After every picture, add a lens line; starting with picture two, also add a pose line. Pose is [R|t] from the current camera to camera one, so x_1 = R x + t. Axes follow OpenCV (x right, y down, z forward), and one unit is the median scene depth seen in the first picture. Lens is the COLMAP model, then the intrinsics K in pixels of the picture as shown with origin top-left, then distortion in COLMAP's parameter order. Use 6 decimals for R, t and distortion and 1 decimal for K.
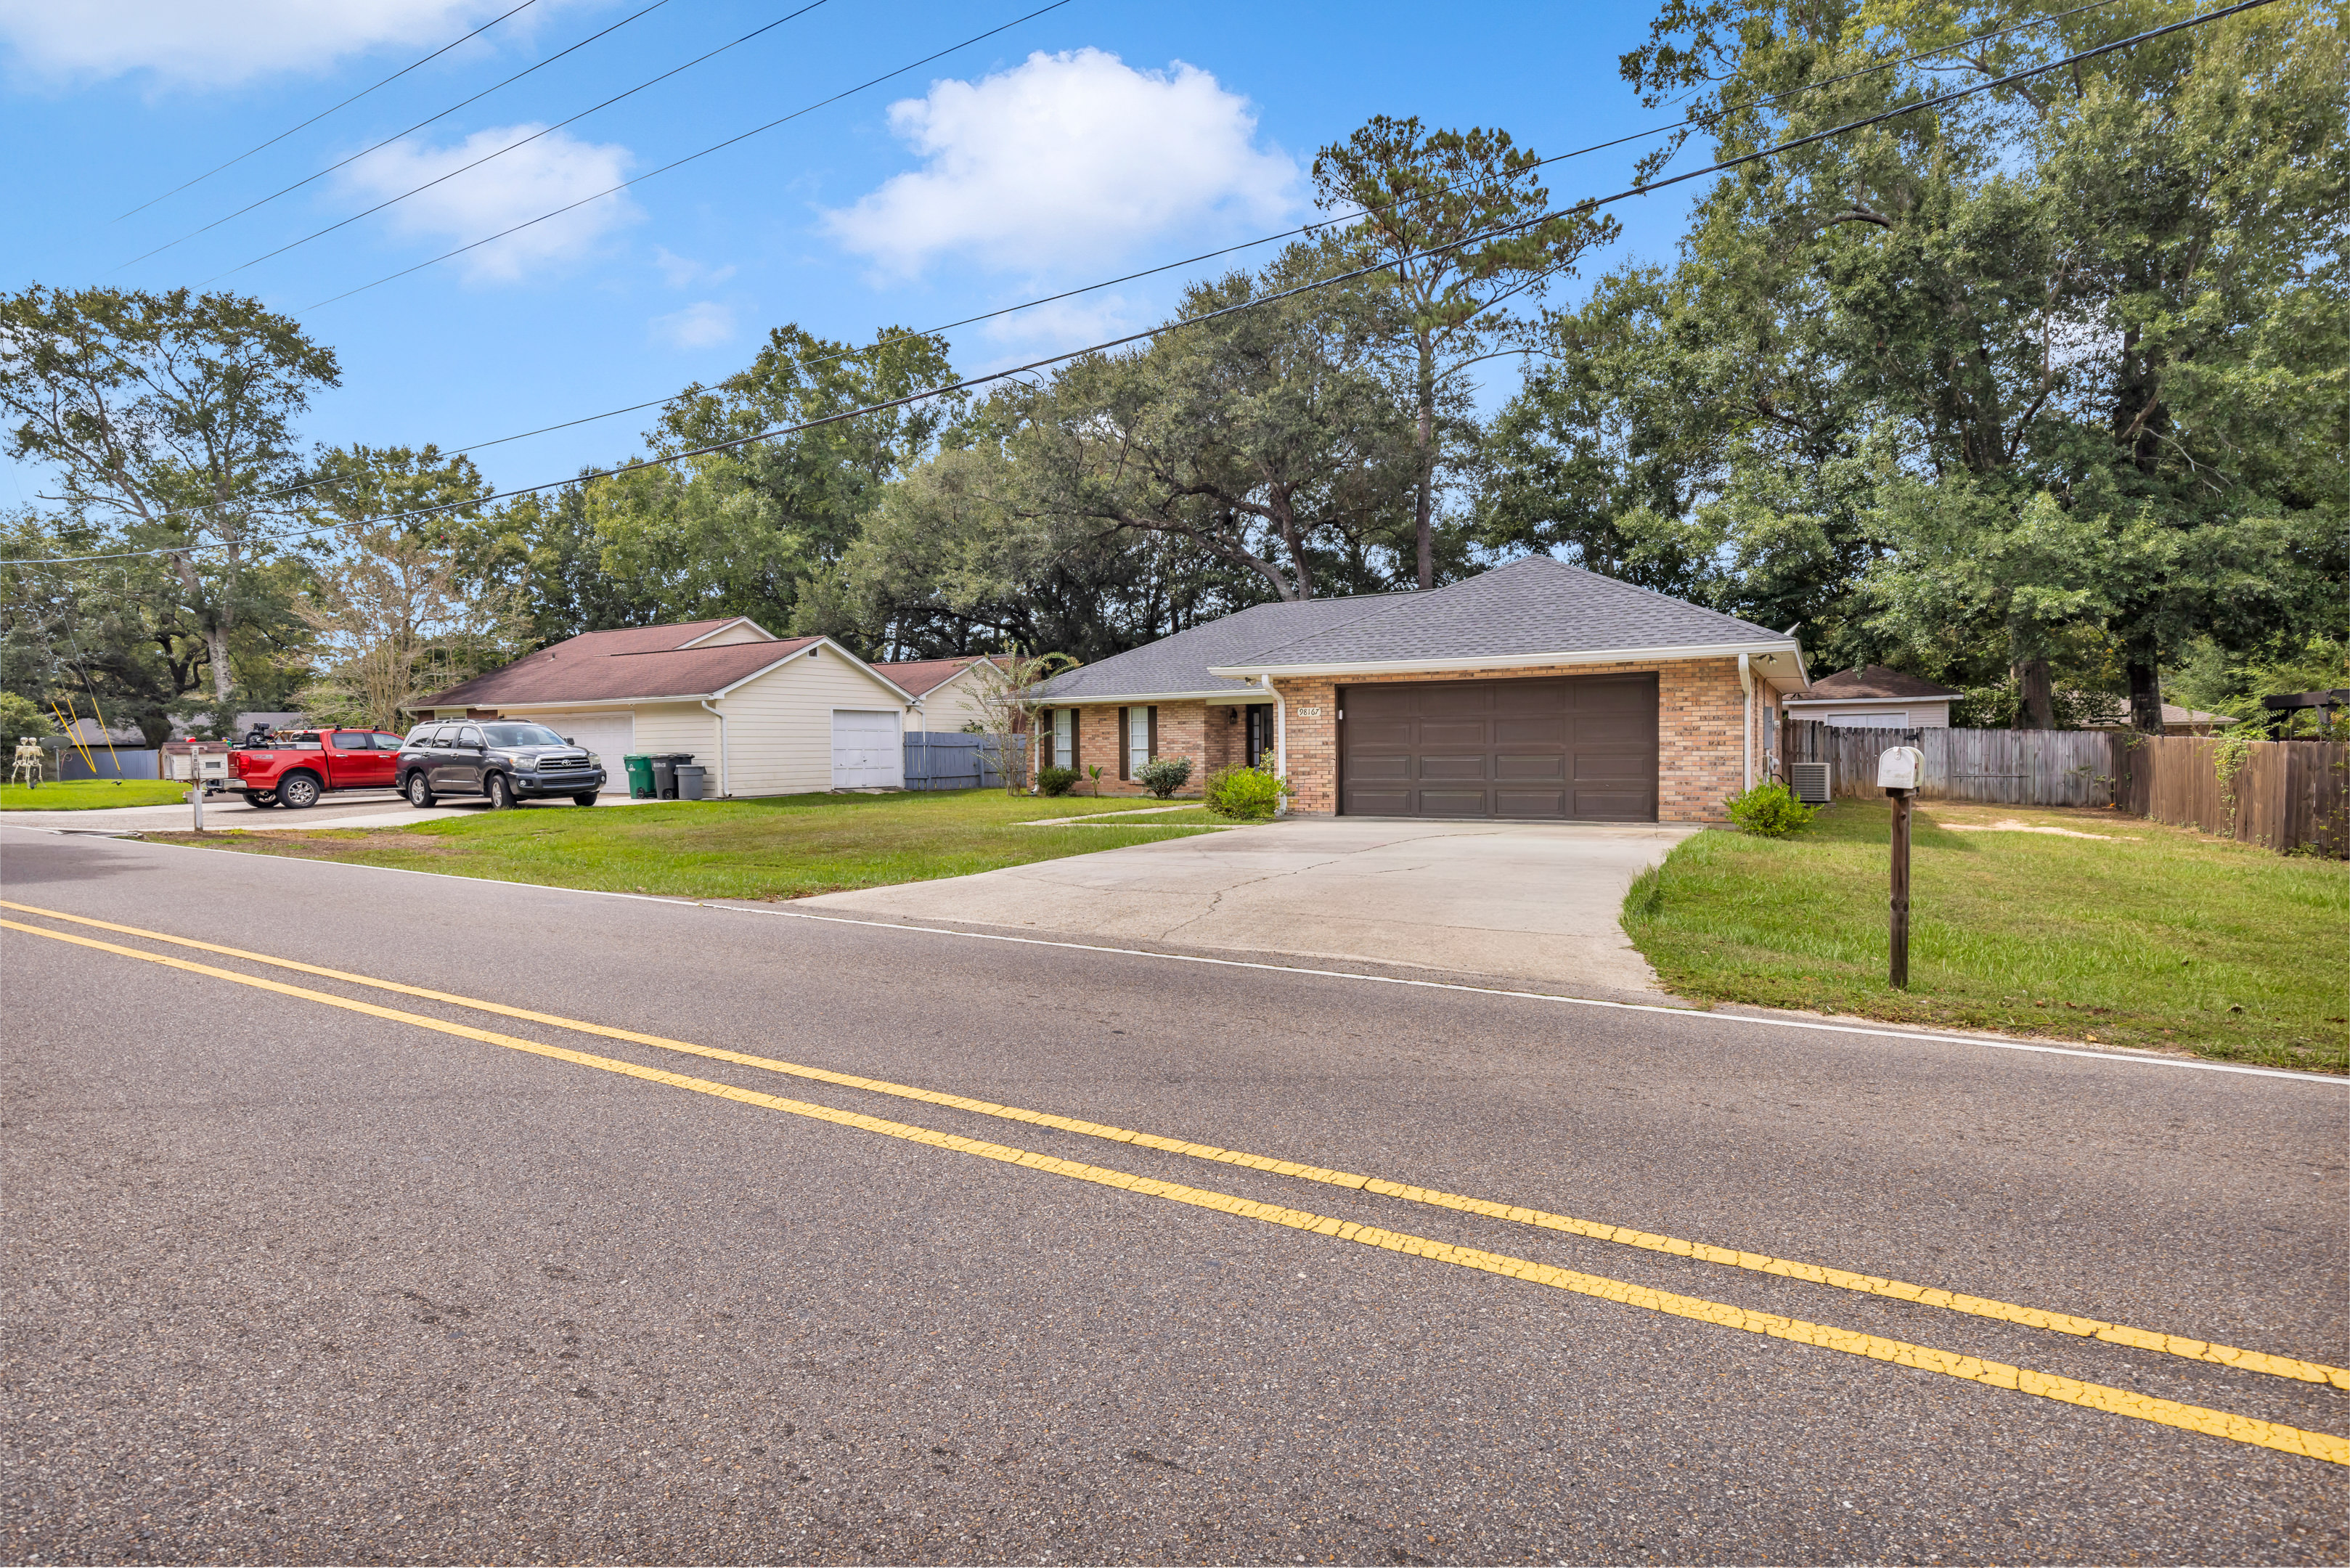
lens RADIAL K [[1170.8, 0, 1175.0], [0, 1170.8, 784.0], [0, 0, 1]] dist [-0.000833, -0.000026]
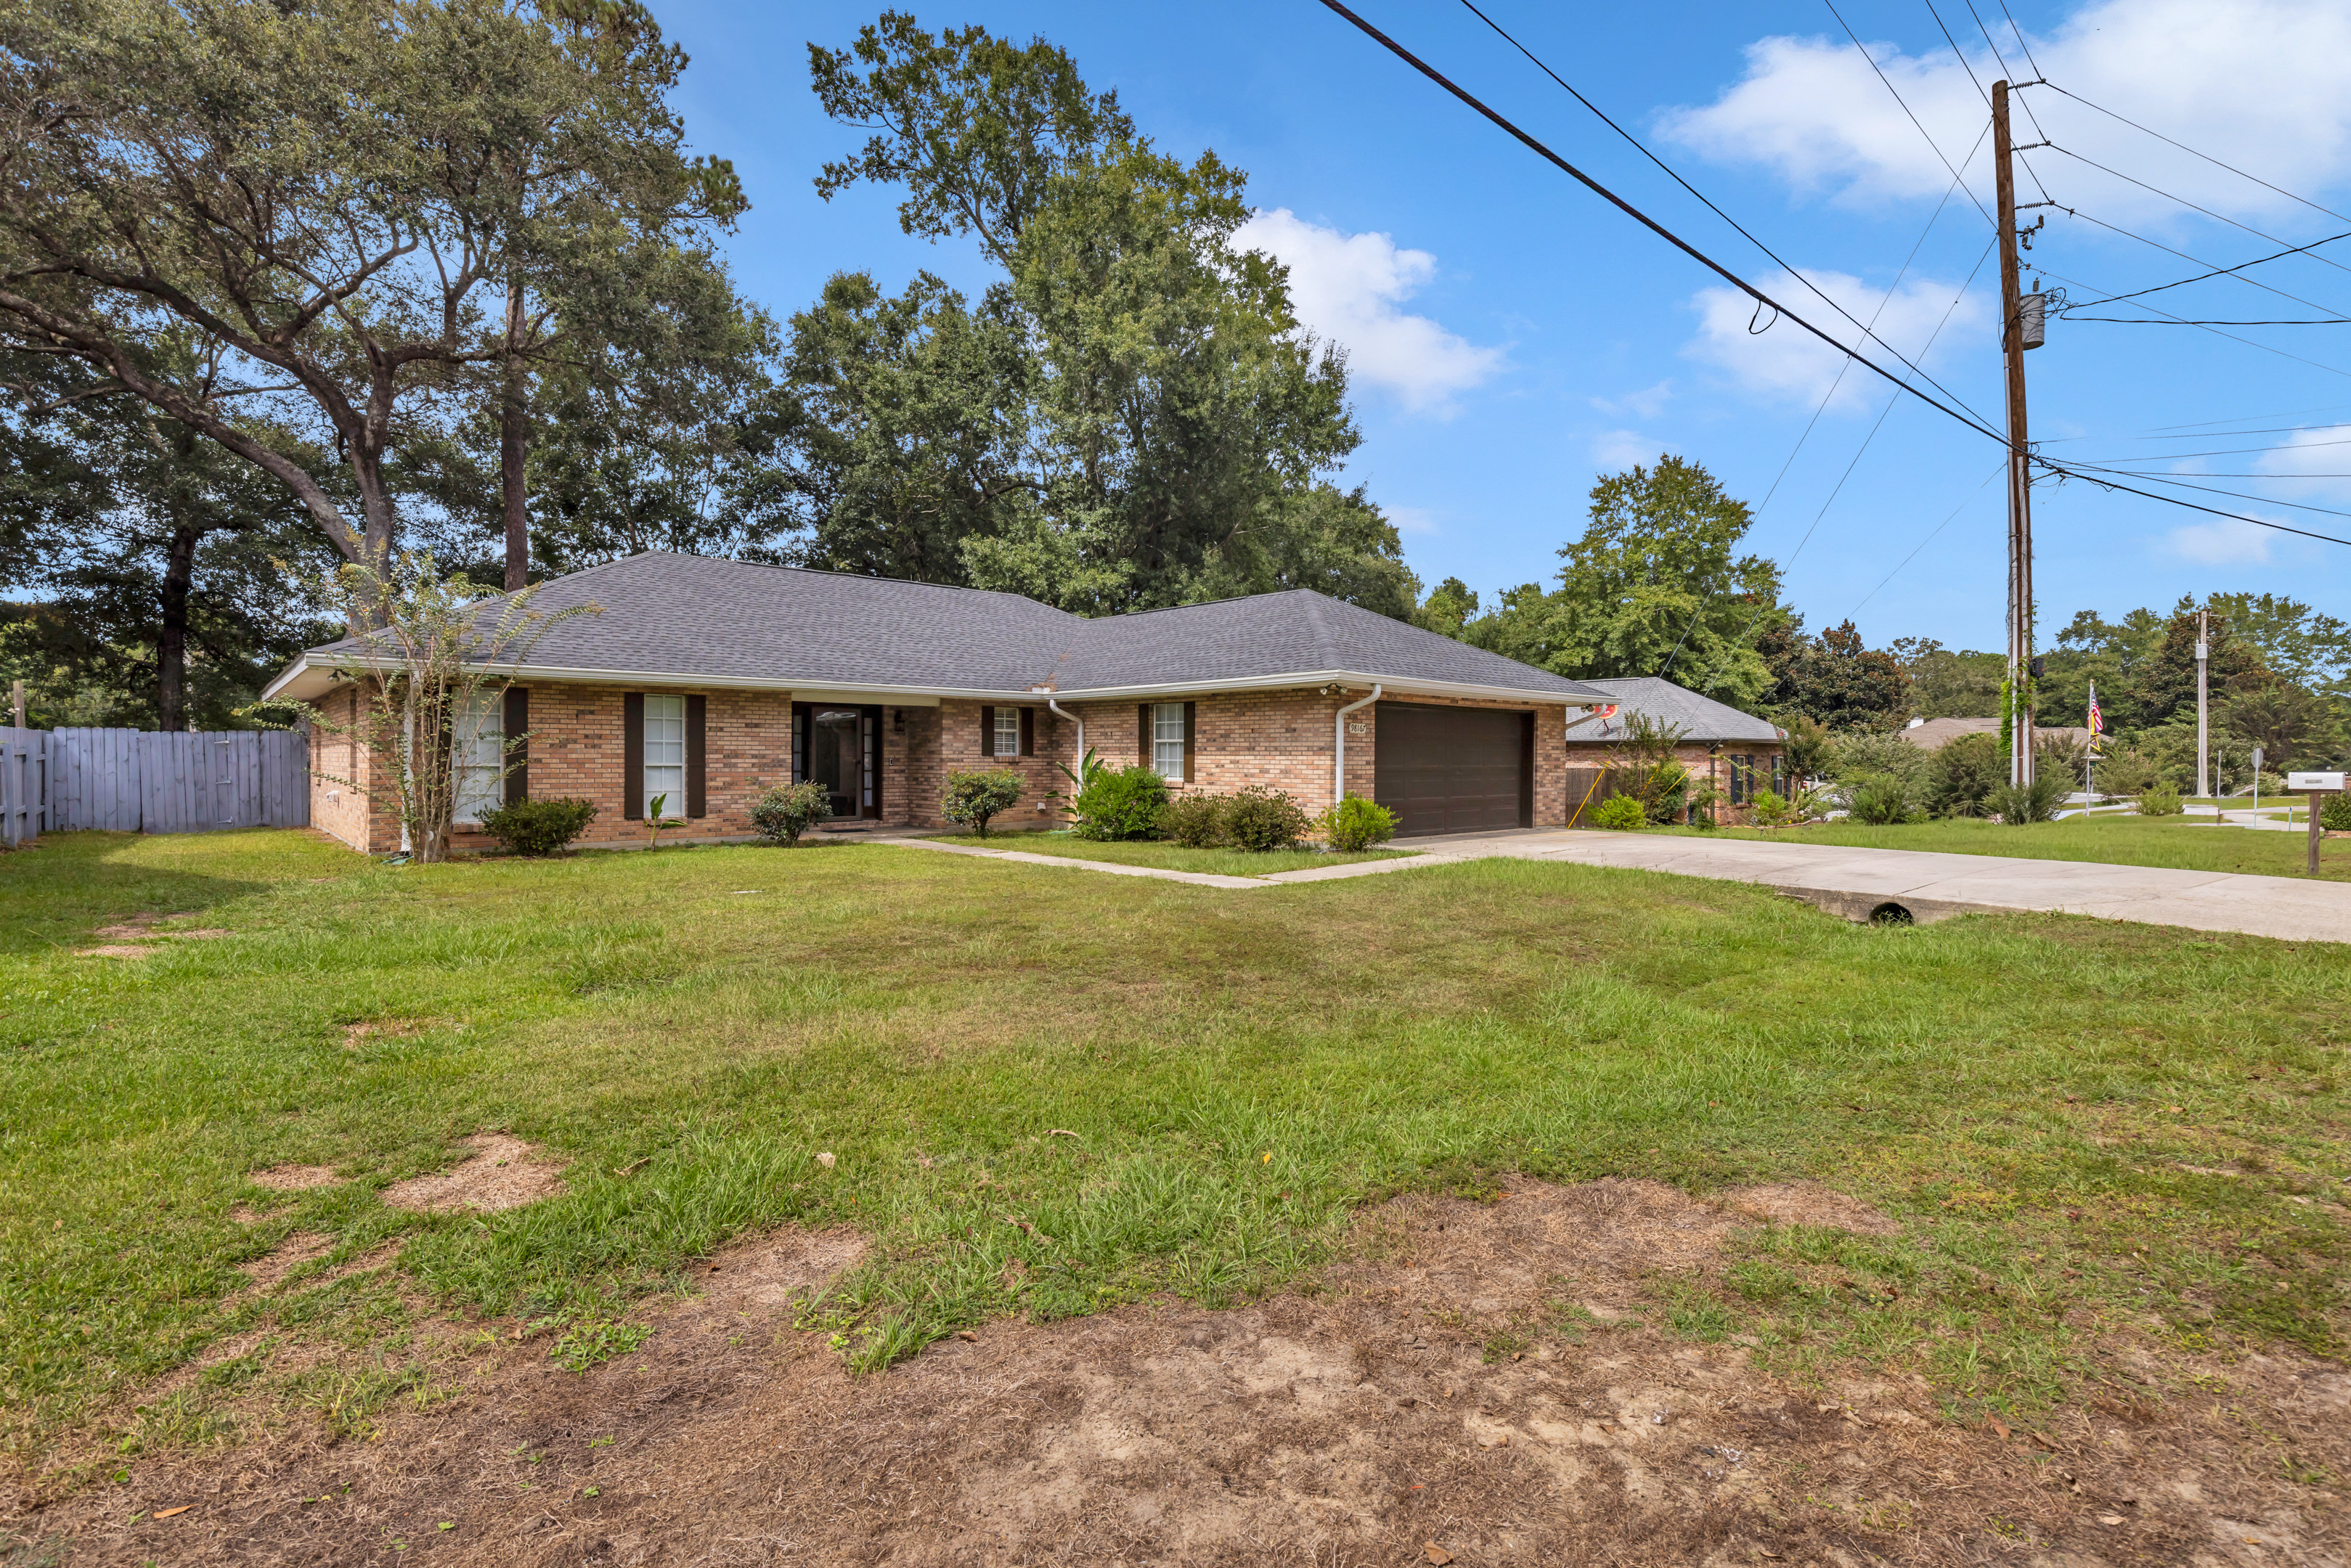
lens RADIAL K [[1074.2, 0, 1179.8], [0, 1074.2, 779.0], [0, 0, 1]] dist [0.004327, 0.000128]
pose [[0.288779, -0.003962, 0.957388, -0.451678], [0.024044, 0.999706, -0.003115, -0.014539], [-0.957094, 0.023919, 0.288789, 0.562195]]
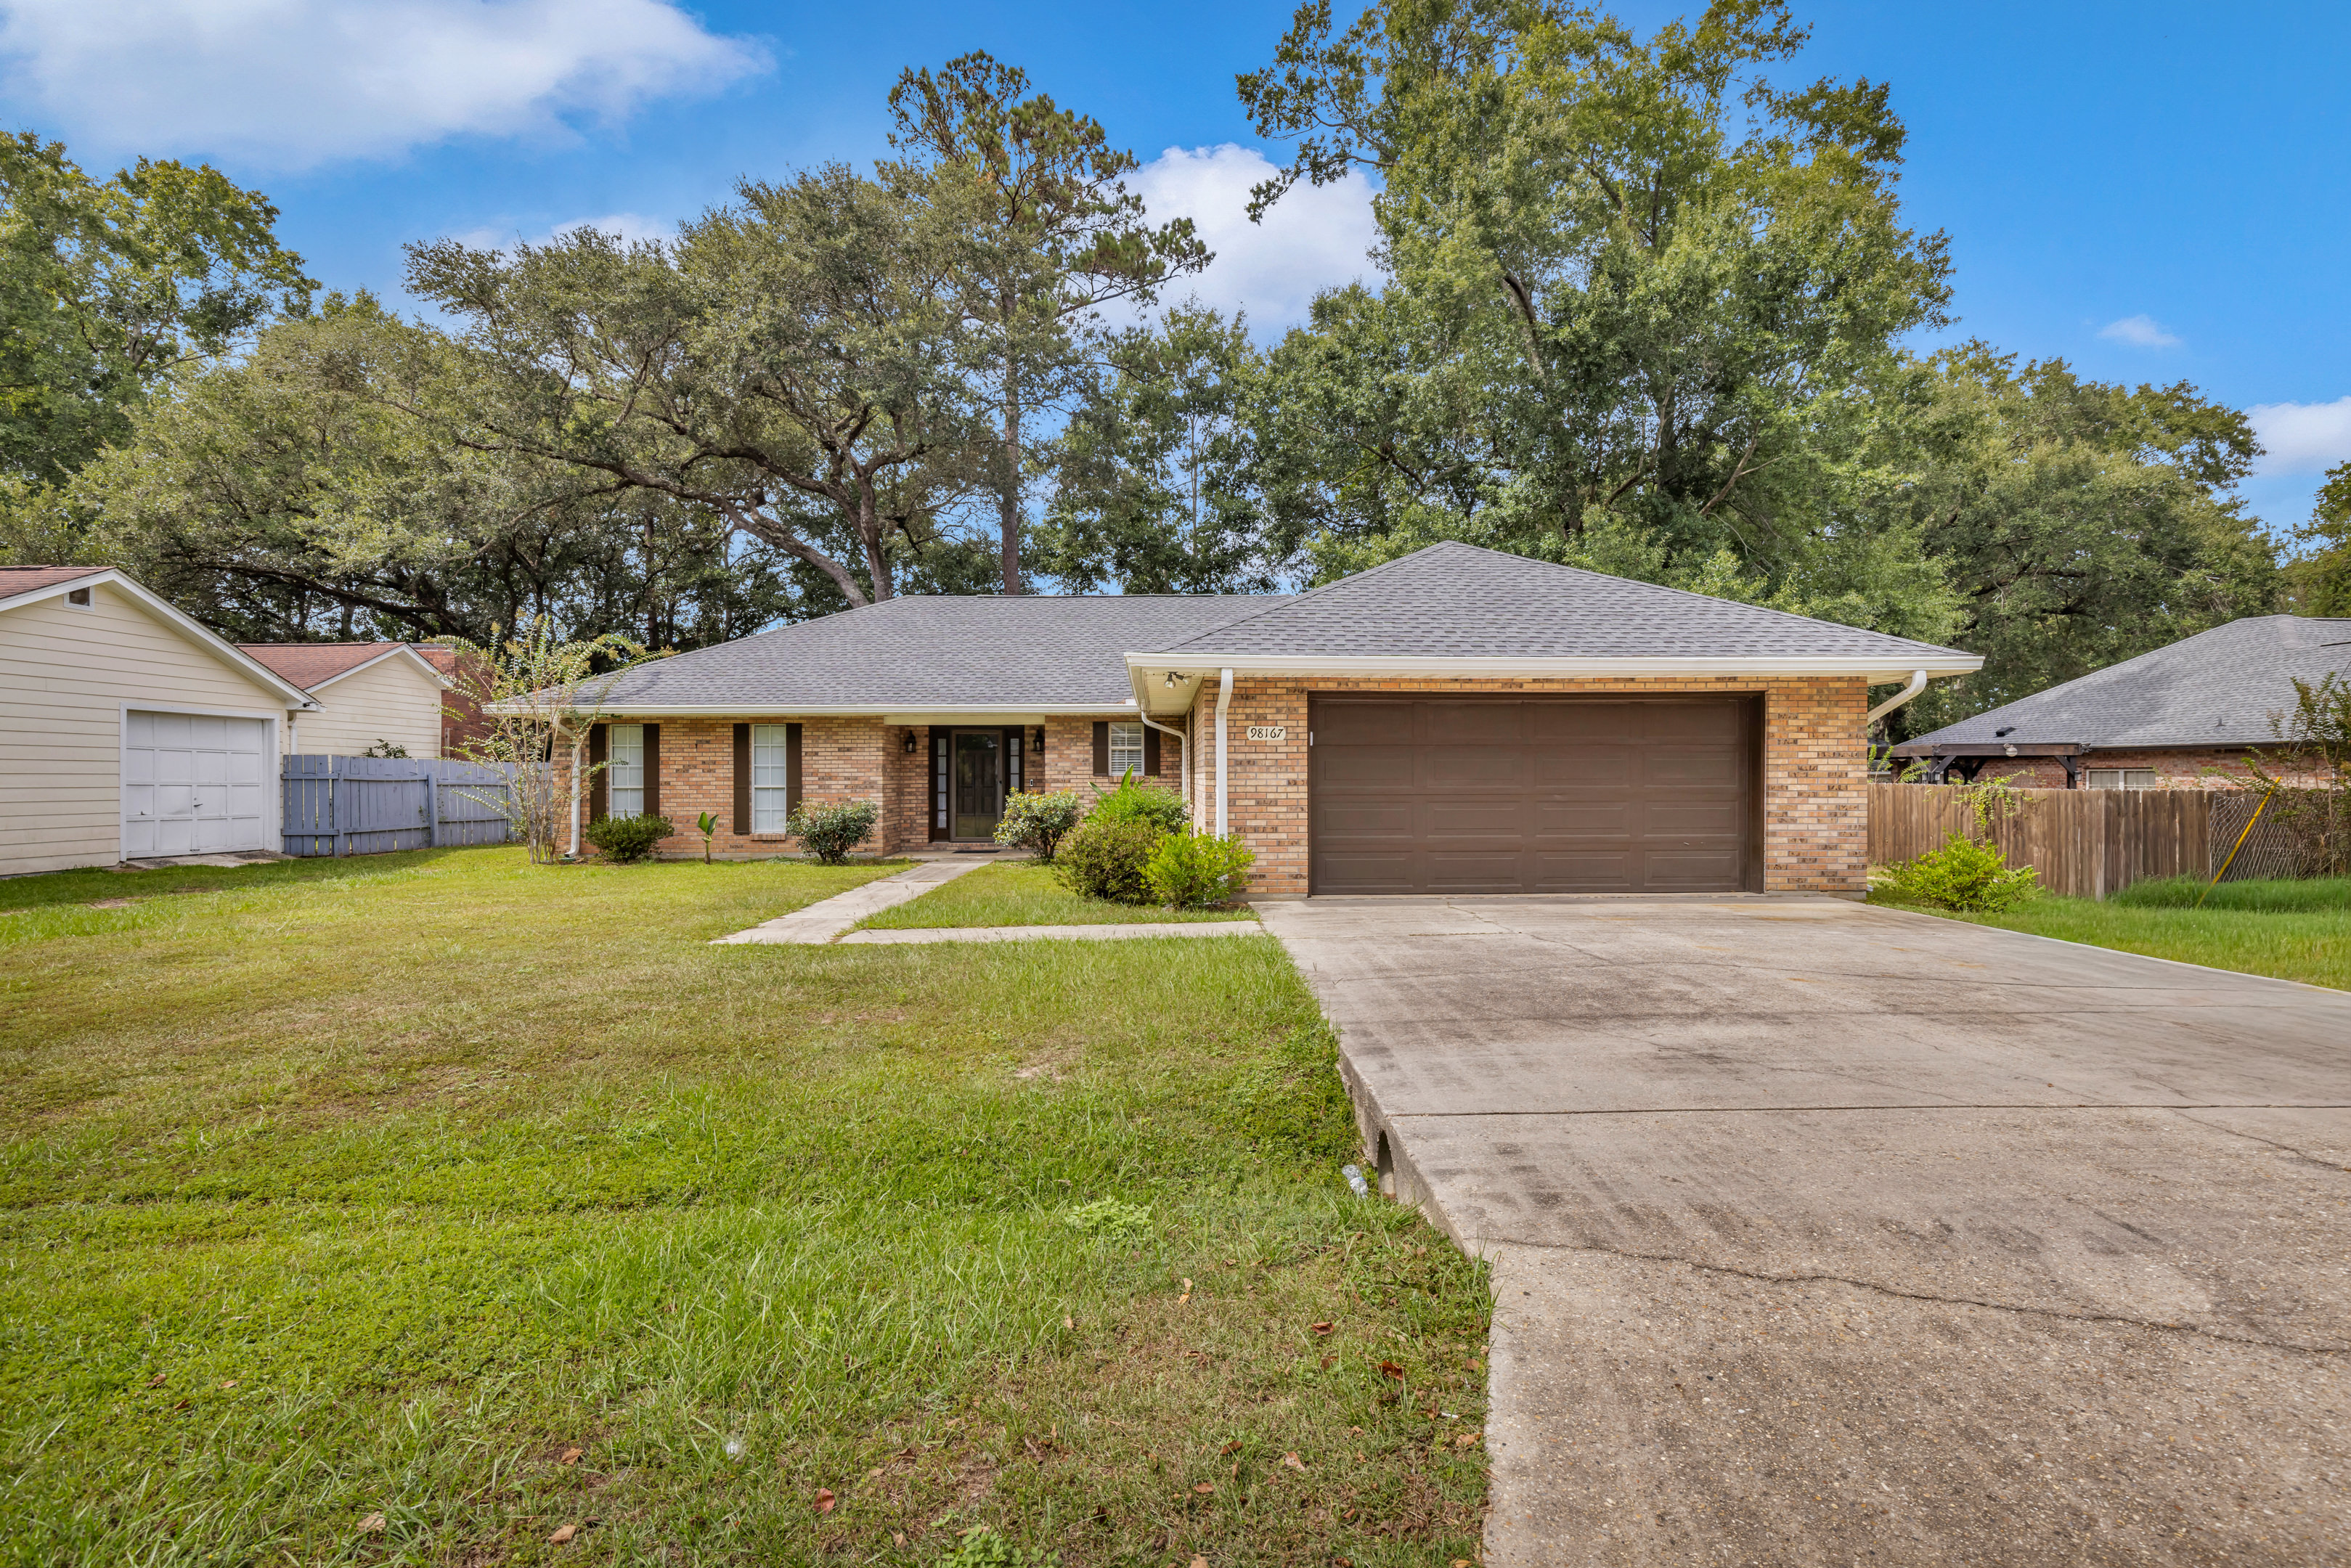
lens RADIAL K [[1074.2, 0, 1179.8], [0, 1074.2, 779.0], [0, 0, 1]] dist [0.004327, 0.000128]
pose [[0.846463, 0.009341, 0.532365, -0.150047], [0.010003, 0.999391, -0.033441, -0.011343], [-0.532353, 0.033632, 0.845854, 0.339228]]
